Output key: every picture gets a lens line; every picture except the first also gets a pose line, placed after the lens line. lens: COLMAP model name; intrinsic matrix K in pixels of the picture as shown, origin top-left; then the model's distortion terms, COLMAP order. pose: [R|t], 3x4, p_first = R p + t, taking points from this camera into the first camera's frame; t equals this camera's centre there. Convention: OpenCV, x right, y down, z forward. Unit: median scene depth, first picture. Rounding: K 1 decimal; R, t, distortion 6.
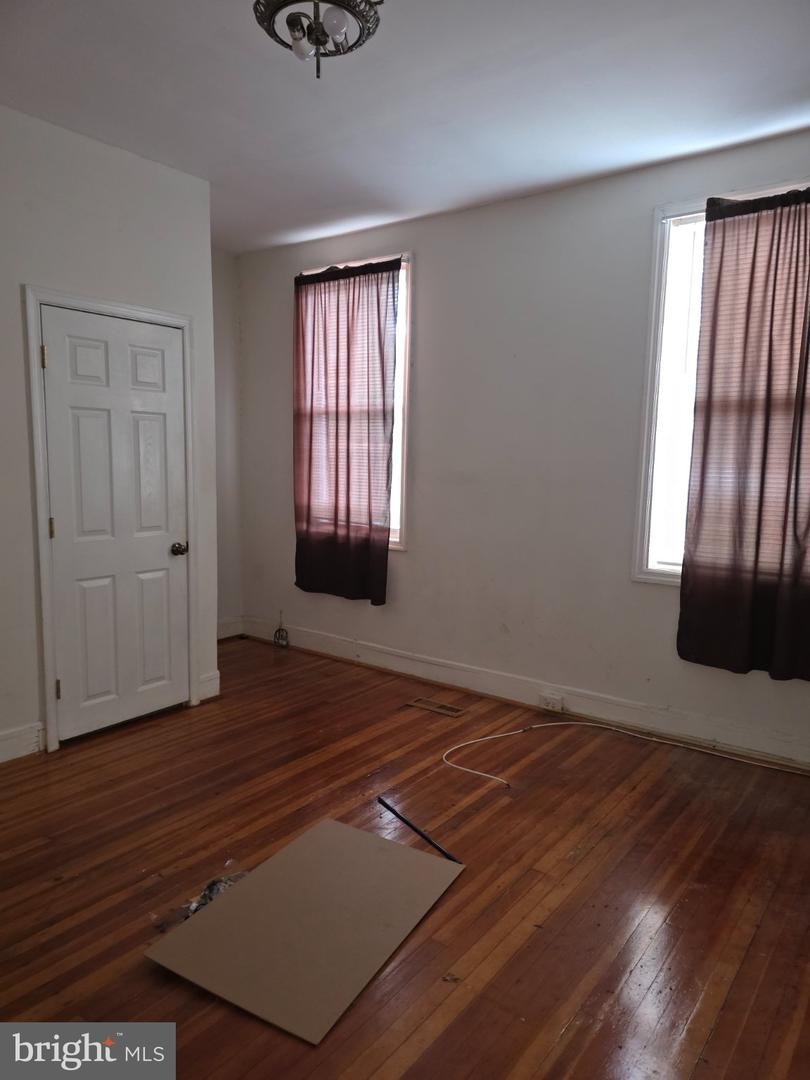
lens RADIAL K [[722.4, 0, 408.7], [0, 722.4, 545.8], [0, 0, 1]] dist [0.096305, -0.111443]
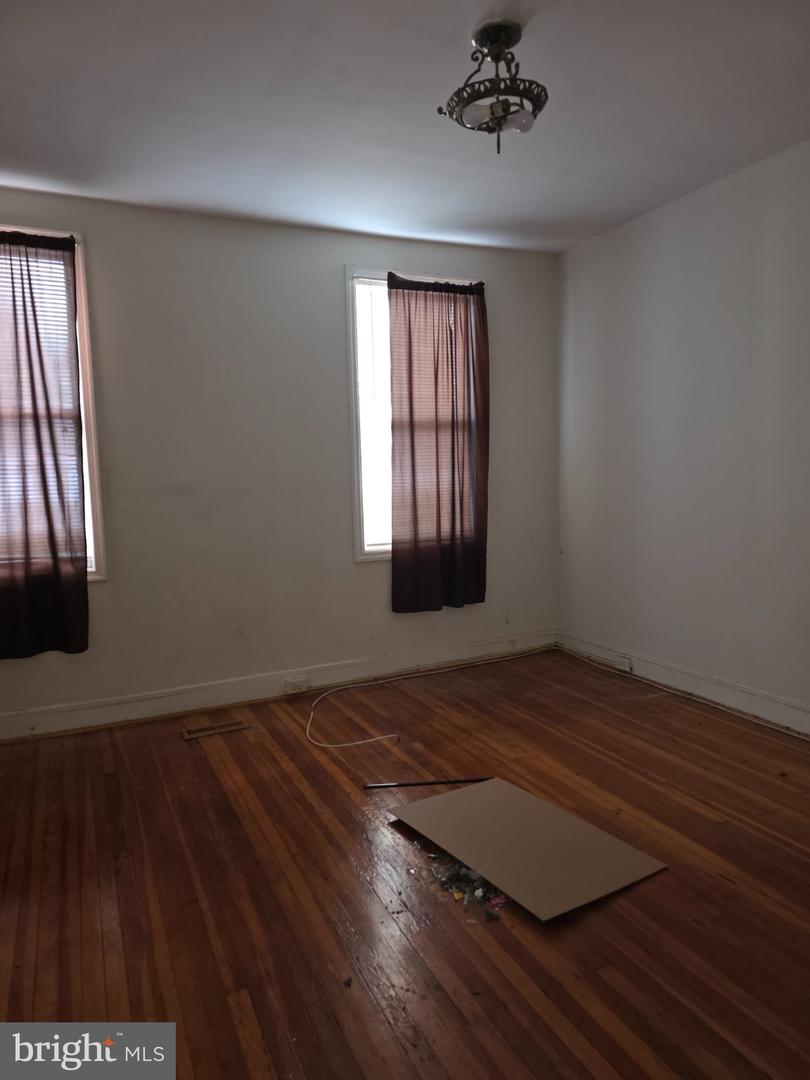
lens RADIAL K [[722.4, 0, 408.7], [0, 722.4, 545.8], [0, 0, 1]] dist [0.096305, -0.111443]
pose [[0.461972, -0.125532, 0.877966, -0.754669], [0.139119, 0.987935, 0.068053, -0.053395], [-0.875916, 0.090703, 0.473862, 0.343926]]
